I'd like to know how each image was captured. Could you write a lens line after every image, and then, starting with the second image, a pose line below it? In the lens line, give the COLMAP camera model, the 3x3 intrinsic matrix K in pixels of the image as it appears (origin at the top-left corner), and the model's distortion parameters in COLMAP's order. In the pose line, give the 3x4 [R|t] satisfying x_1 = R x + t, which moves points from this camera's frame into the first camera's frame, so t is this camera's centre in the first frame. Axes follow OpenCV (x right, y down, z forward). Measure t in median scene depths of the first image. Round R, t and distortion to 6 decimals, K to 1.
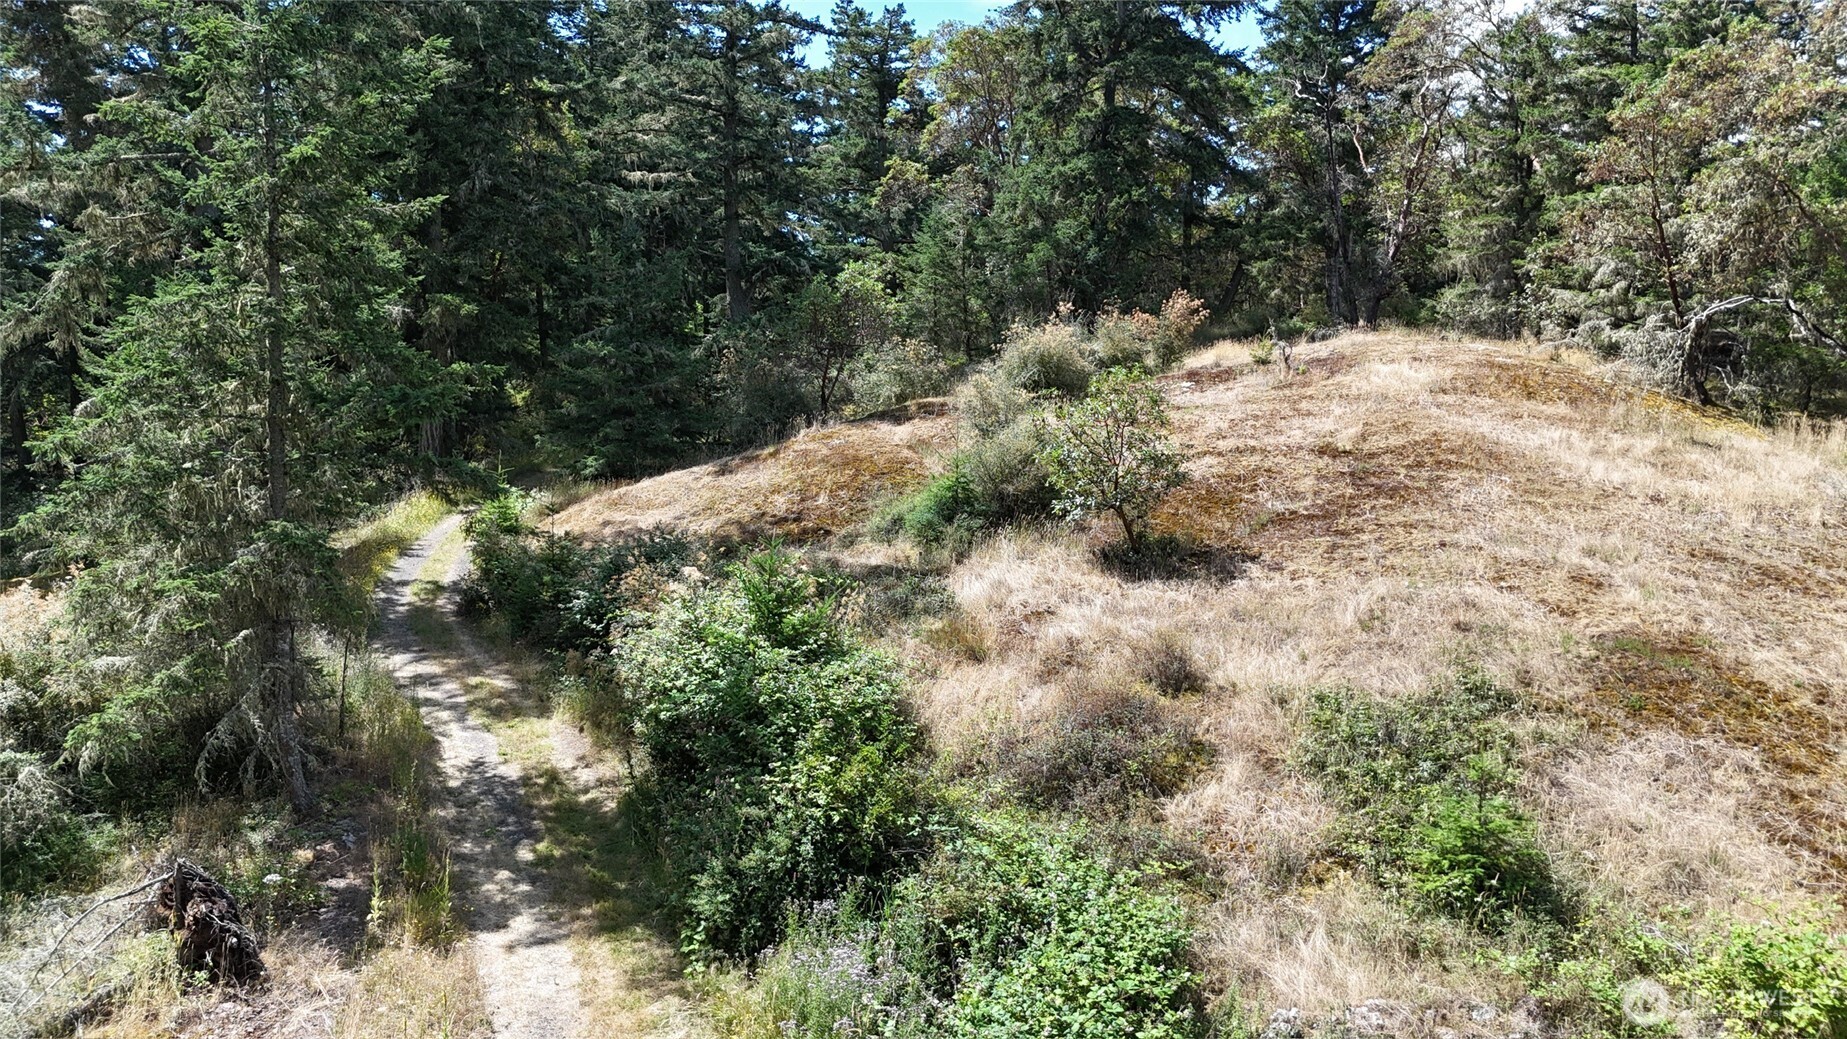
lens RADIAL K [[1326.3, 0, 914.5], [0, 1326.3, 515.1], [0, 0, 1]] dist [0.012866, -0.013006]
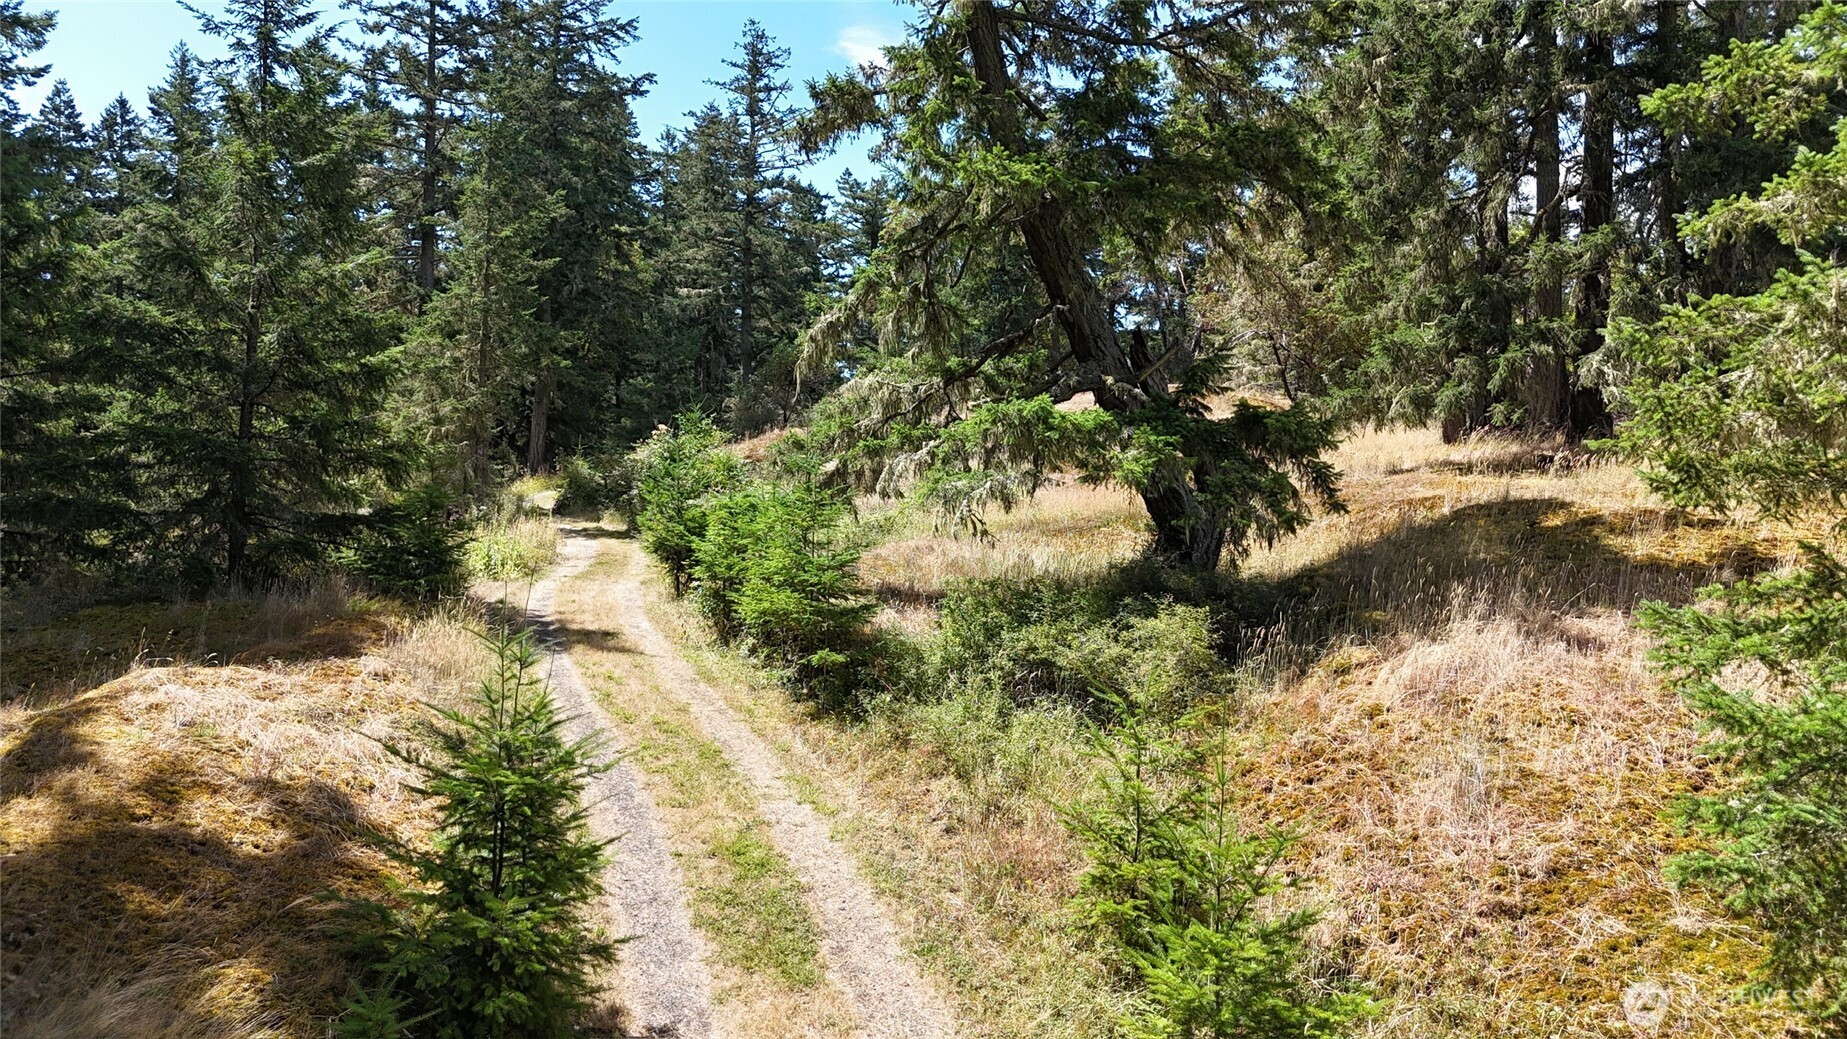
lens RADIAL K [[1326.3, 0, 930.3], [0, 1326.3, 523.7], [0, 0, 1]] dist [0.012866, -0.013006]
pose [[0.998718, 0.013748, -0.048716, 0.140699], [-0.019096, 0.993628, -0.111077, 0.161012], [0.046879, 0.111865, 0.992617, -0.418524]]
